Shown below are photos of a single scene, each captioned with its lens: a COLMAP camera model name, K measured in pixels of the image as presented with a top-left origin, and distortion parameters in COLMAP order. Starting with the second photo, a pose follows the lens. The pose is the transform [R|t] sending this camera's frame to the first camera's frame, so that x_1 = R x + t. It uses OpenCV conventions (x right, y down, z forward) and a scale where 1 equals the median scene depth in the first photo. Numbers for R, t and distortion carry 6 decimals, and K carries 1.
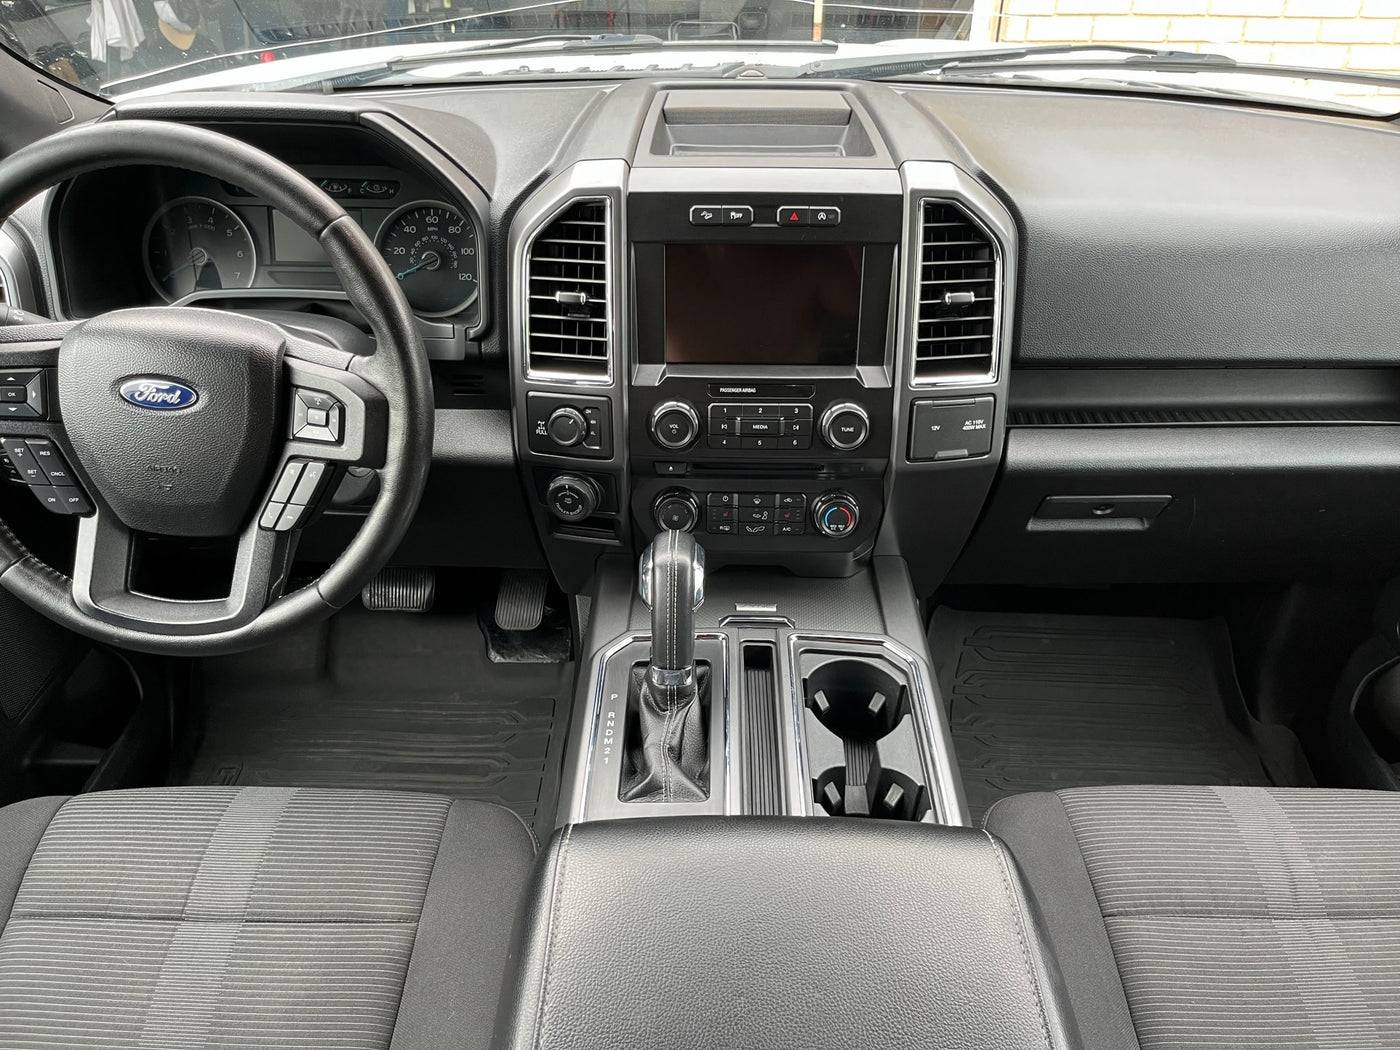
lens RADIAL K [[1019.3, 0, 700.0], [0, 1019.3, 525.0], [0, 0, 1]] dist [0.060059, -0.085042]
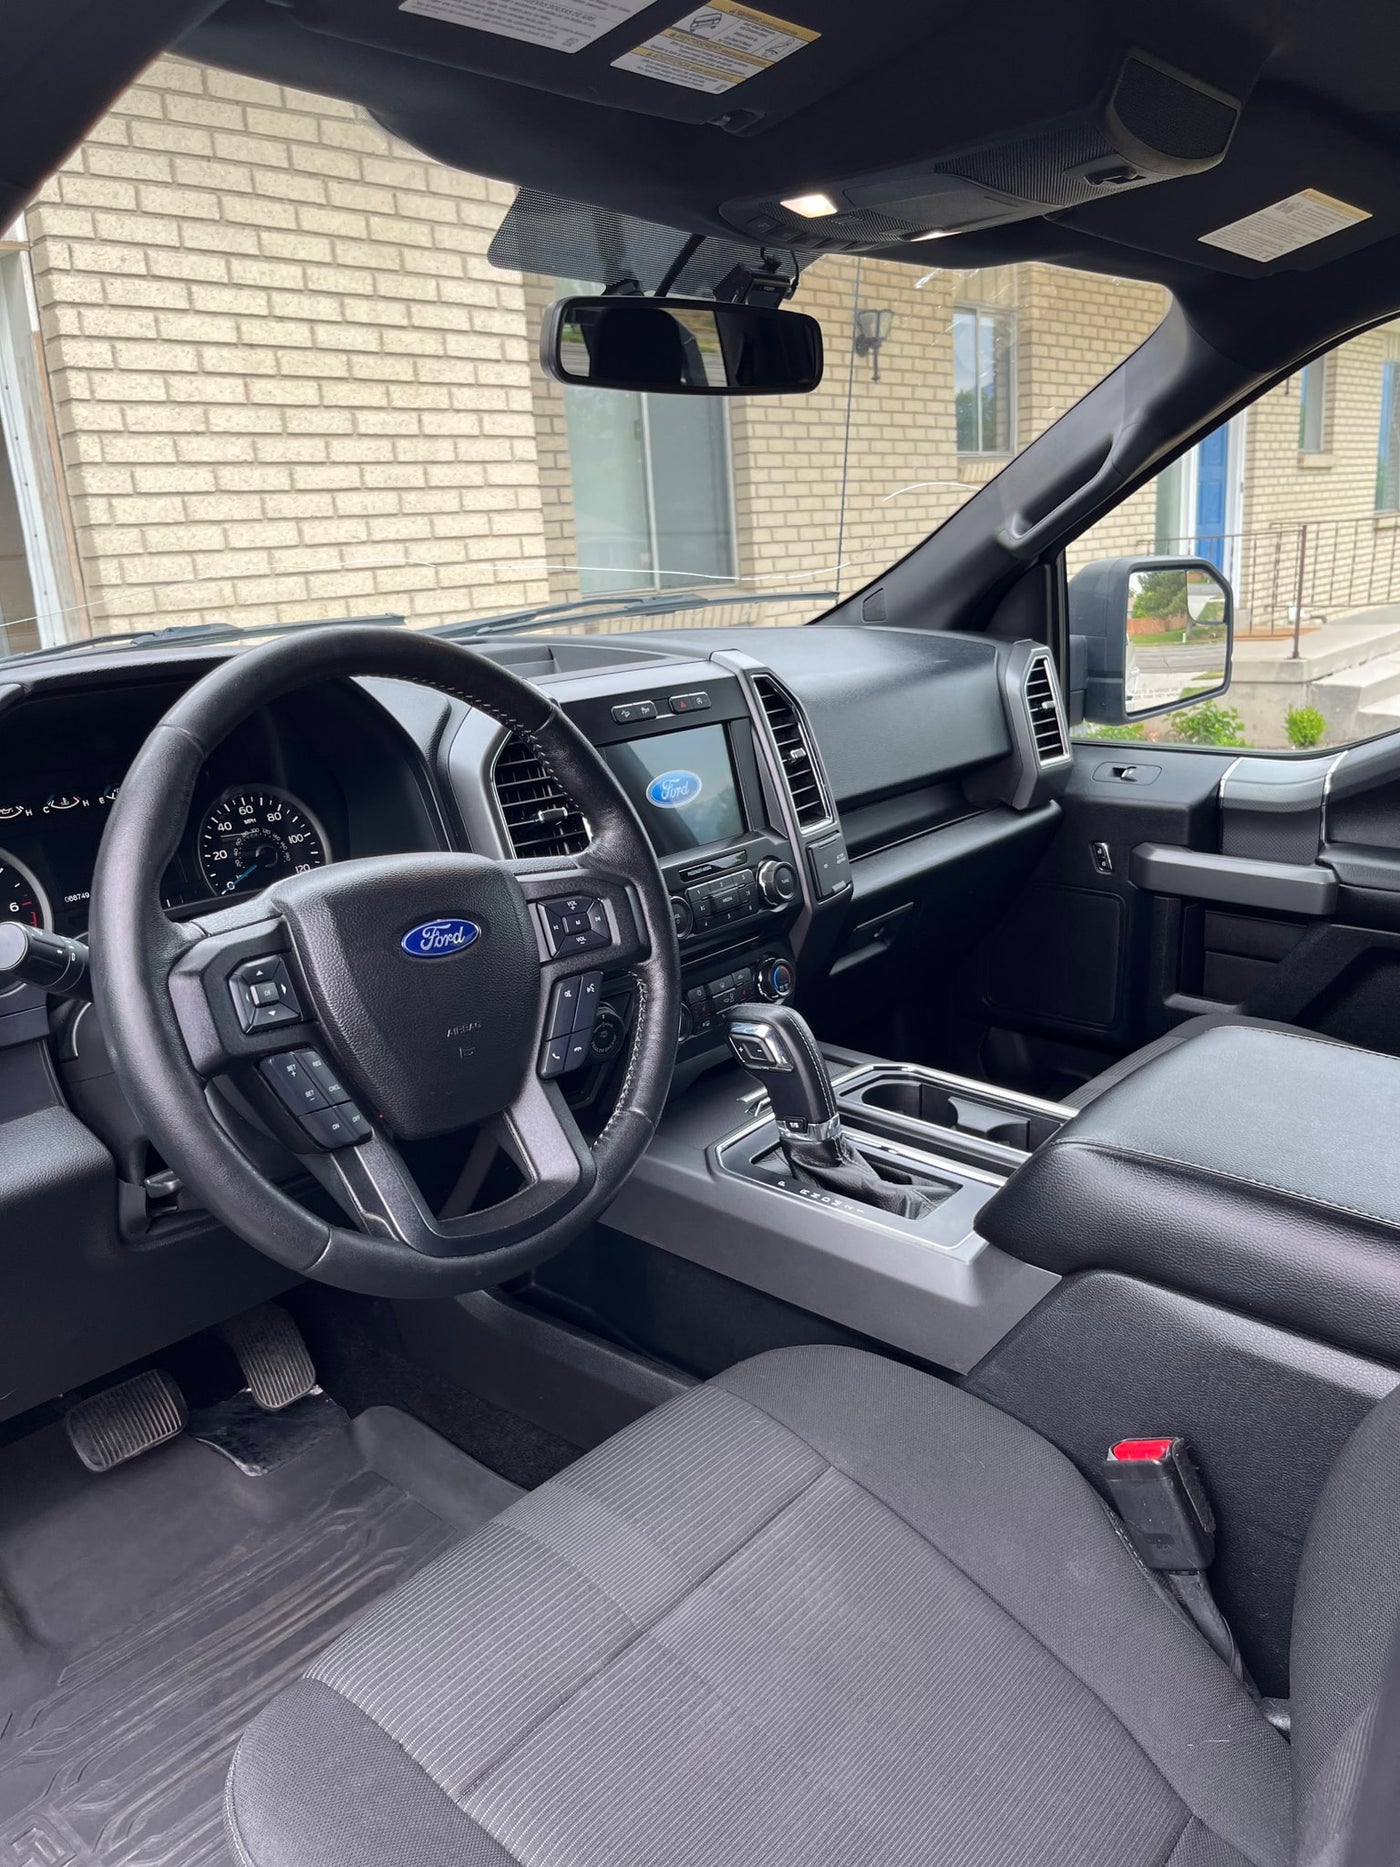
lens RADIAL K [[1359.3, 0, 700.0], [0, 1359.3, 933.5], [0, 0, 1]] dist [0.060059, -0.085042]
pose [[0.649217, -0.245494, 0.719896, -0.922374], [0.445035, 0.890158, -0.097786, 0.051722], [-0.616815, 0.383864, 0.687159, 0.110010]]
